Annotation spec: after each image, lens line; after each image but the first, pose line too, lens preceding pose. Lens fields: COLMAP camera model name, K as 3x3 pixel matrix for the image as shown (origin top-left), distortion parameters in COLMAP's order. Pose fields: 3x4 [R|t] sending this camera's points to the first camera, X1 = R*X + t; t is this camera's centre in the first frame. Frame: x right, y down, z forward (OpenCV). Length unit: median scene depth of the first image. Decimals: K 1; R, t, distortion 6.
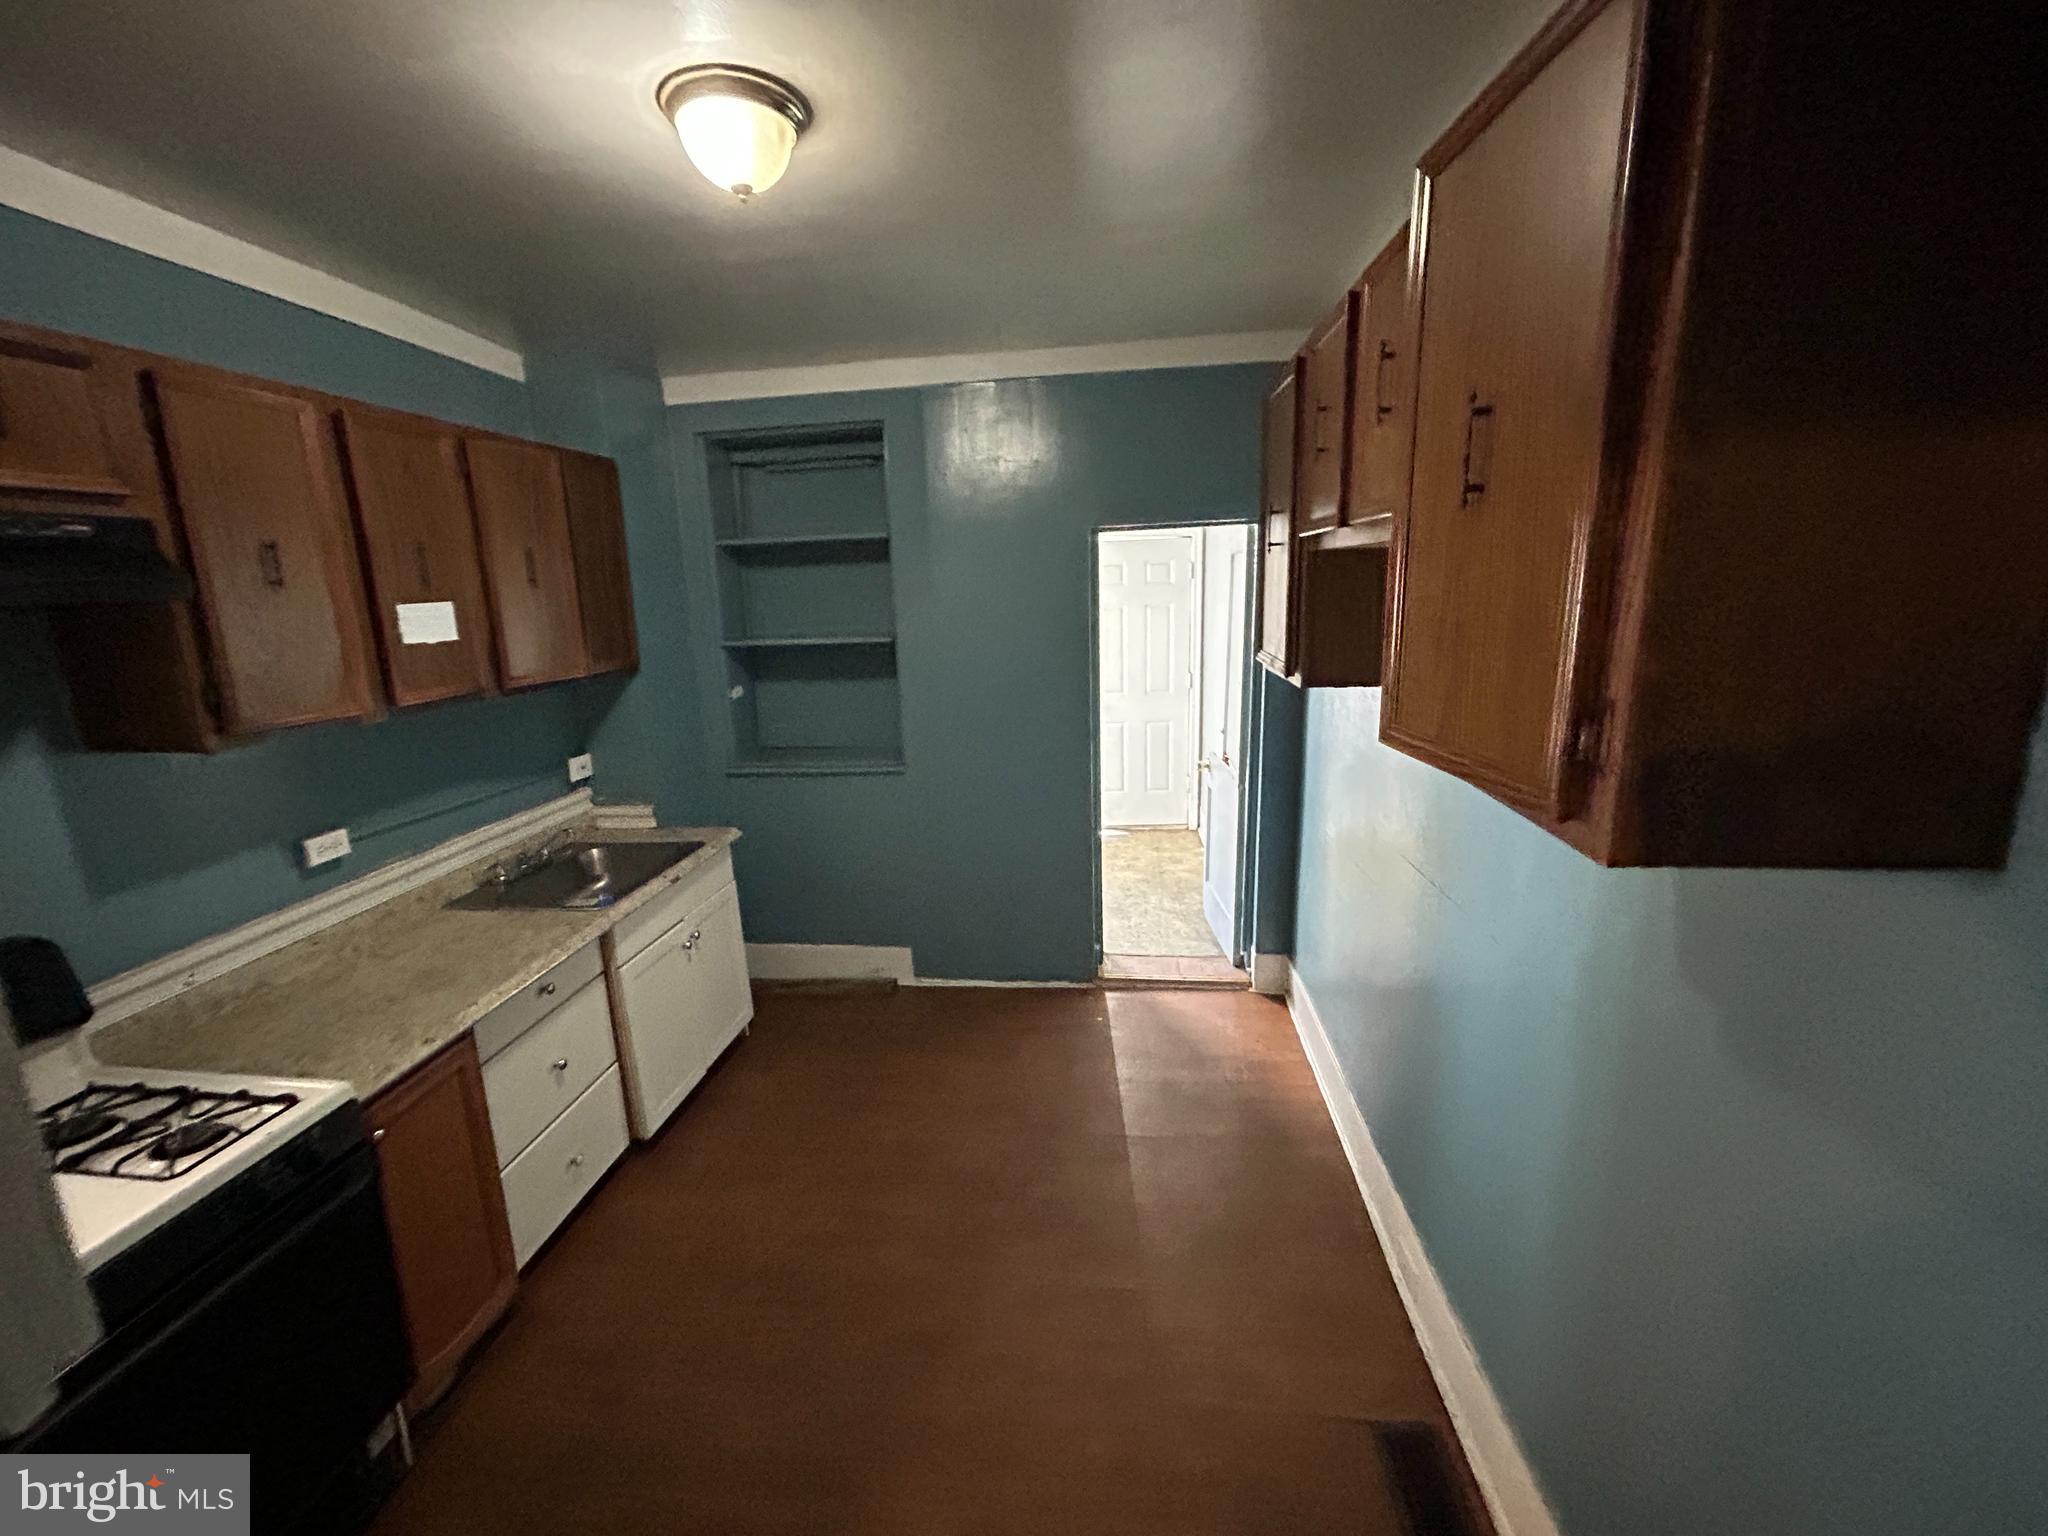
lens RADIAL K [[823.6, 0, 1023.8], [0, 823.6, 765.6], [0, 0, 1]] dist [0.011768, -0.000214]
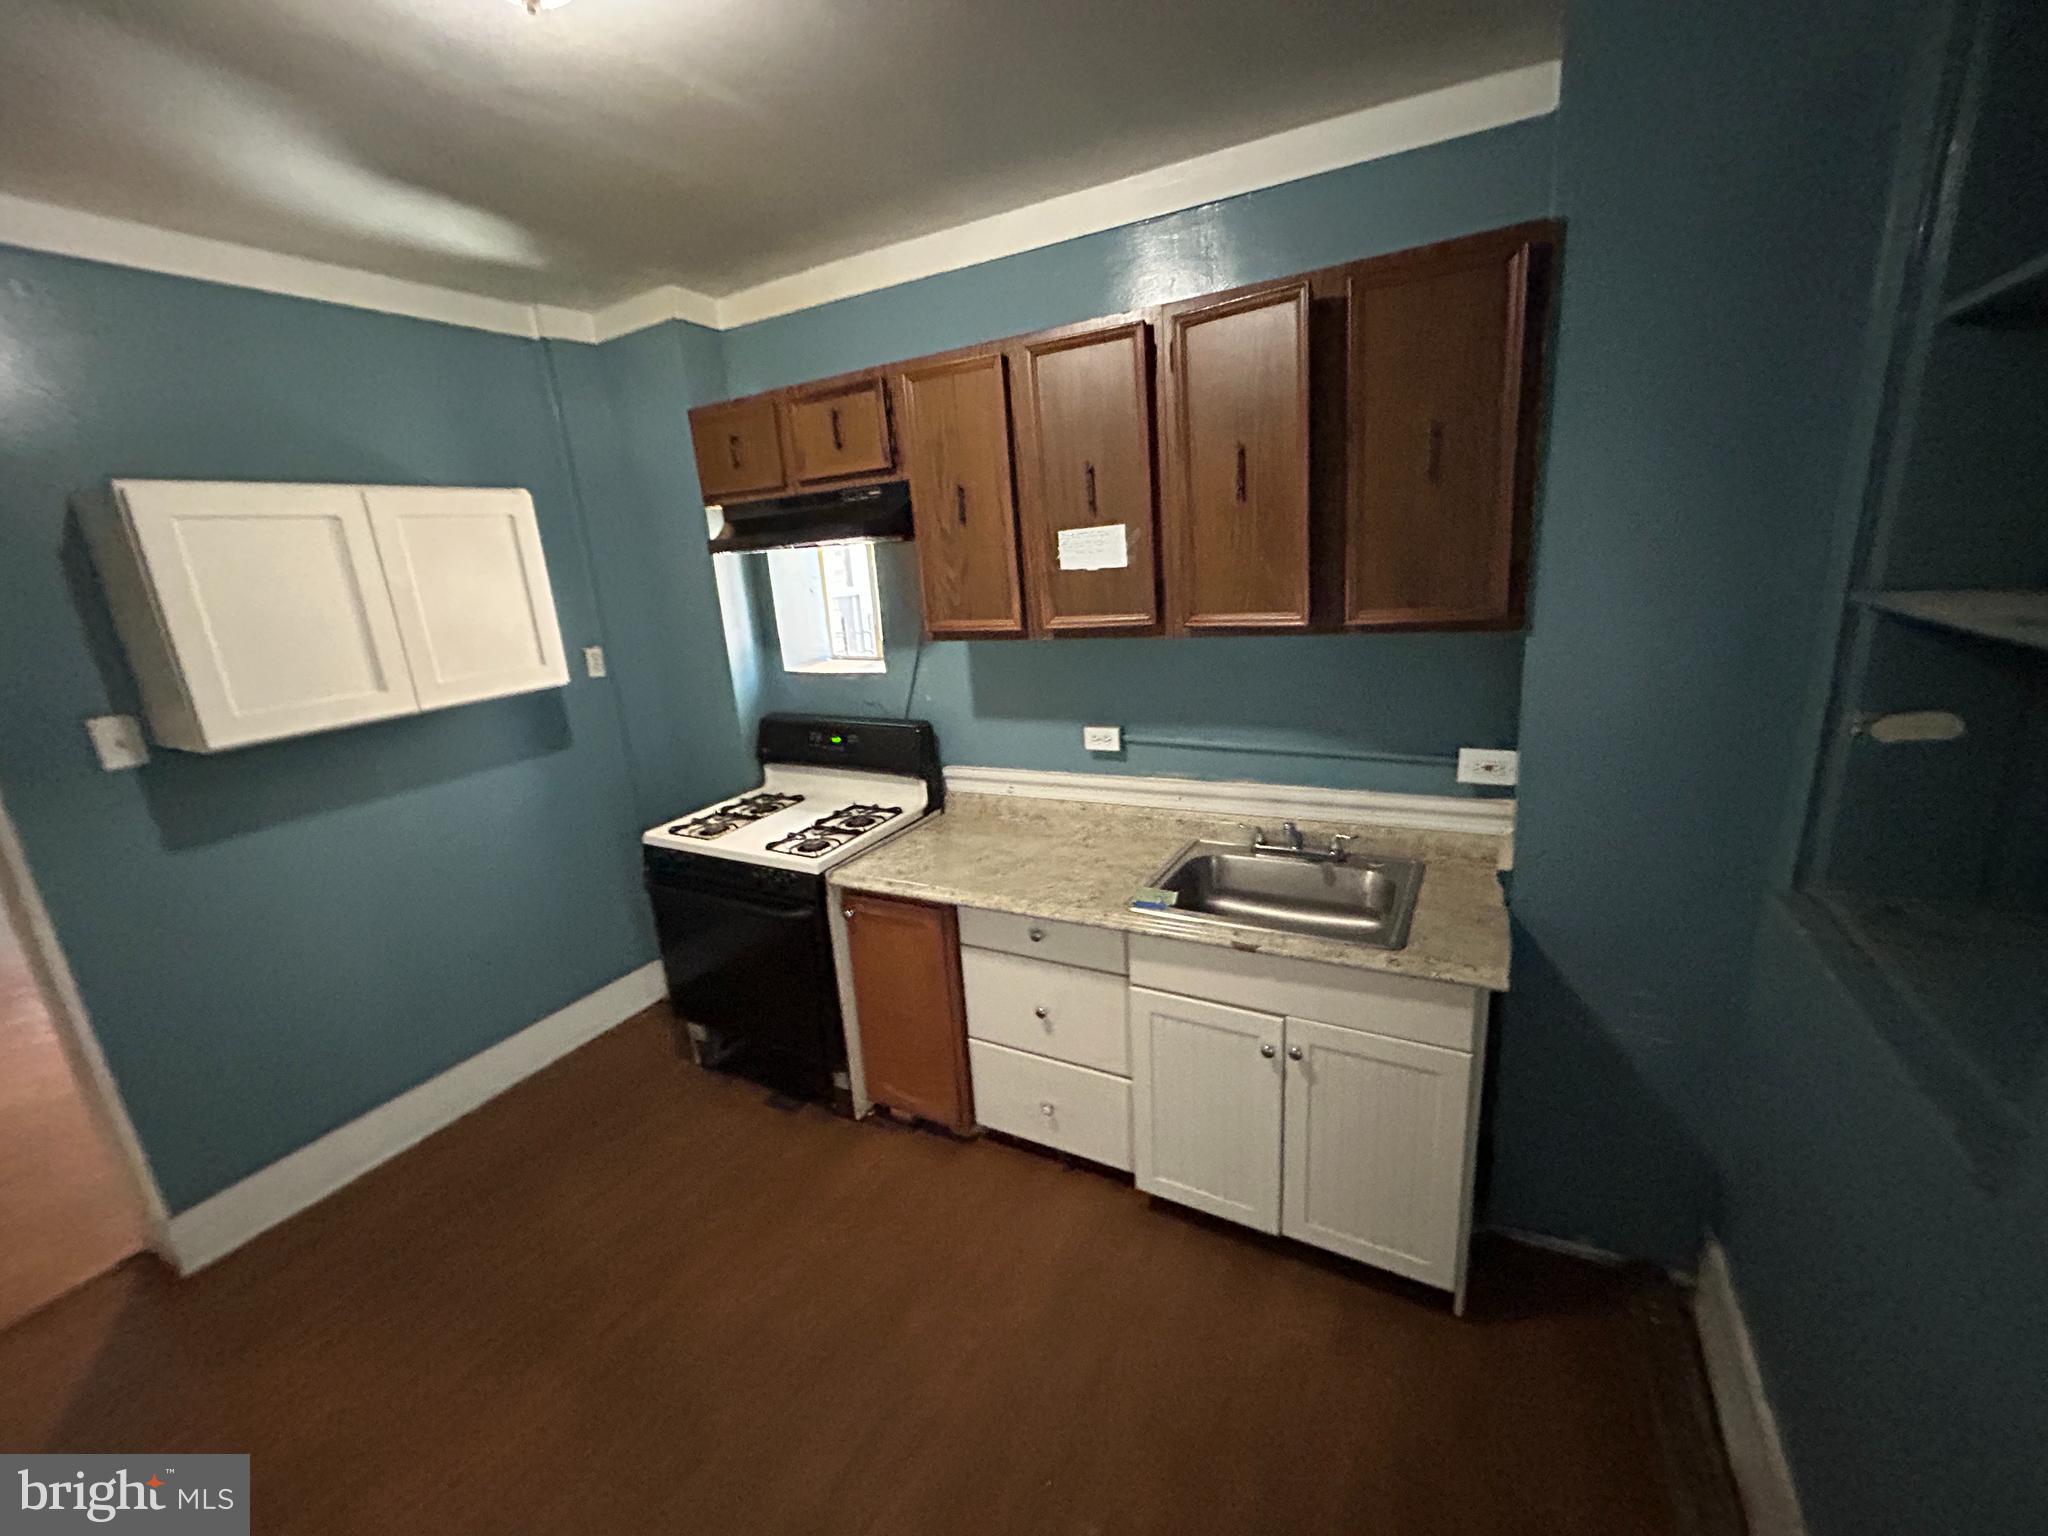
lens RADIAL K [[823.6, 0, 1036.4], [0, 823.6, 756.7], [0, 0, 1]] dist [0.011768, -0.000214]
pose [[-0.365409, 0.278600, -0.888177, 0.236048], [-0.125735, 0.930643, 0.343650, -0.270481], [0.922316, 0.237248, -0.305035, 1.299617]]
